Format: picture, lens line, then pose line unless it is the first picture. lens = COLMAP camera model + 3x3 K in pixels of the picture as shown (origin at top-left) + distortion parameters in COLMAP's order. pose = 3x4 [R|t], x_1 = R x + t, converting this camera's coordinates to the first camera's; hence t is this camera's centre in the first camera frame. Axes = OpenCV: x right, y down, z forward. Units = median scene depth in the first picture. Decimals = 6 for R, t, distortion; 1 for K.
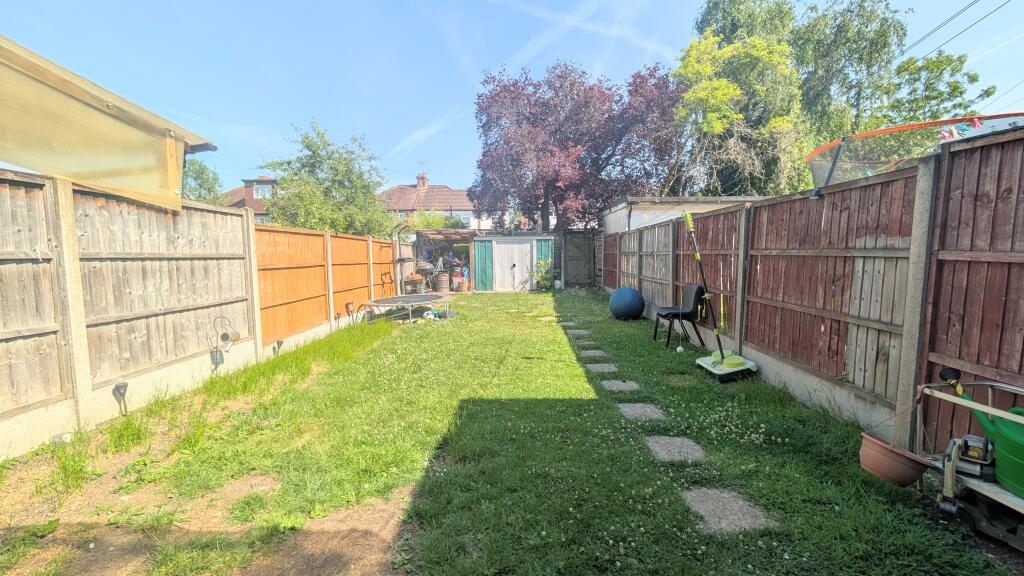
lens RADIAL K [[387.6, 0, 512.0], [0, 387.6, 288.0], [0, 0, 1]] dist [0.001108, 0.000164]
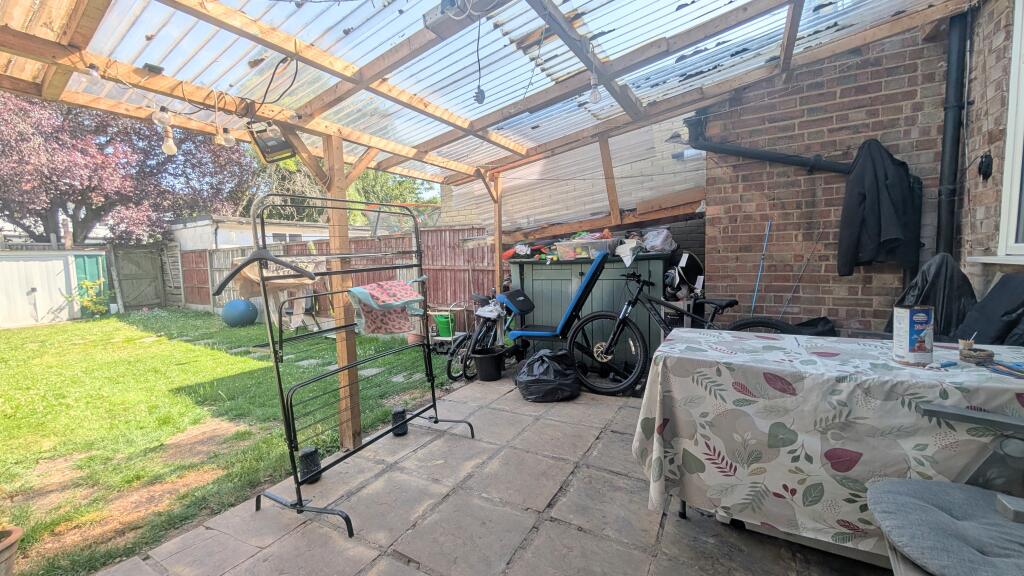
lens RADIAL K [[387.6, 0, 512.0], [0, 387.6, 288.0], [0, 0, 1]] dist [0.001108, 0.000164]
pose [[0.496858, -0.074597, 0.864620, -0.186454], [0.099990, 0.994585, 0.028350, 0.009896], [-0.862052, 0.072367, 0.501626, -0.178962]]
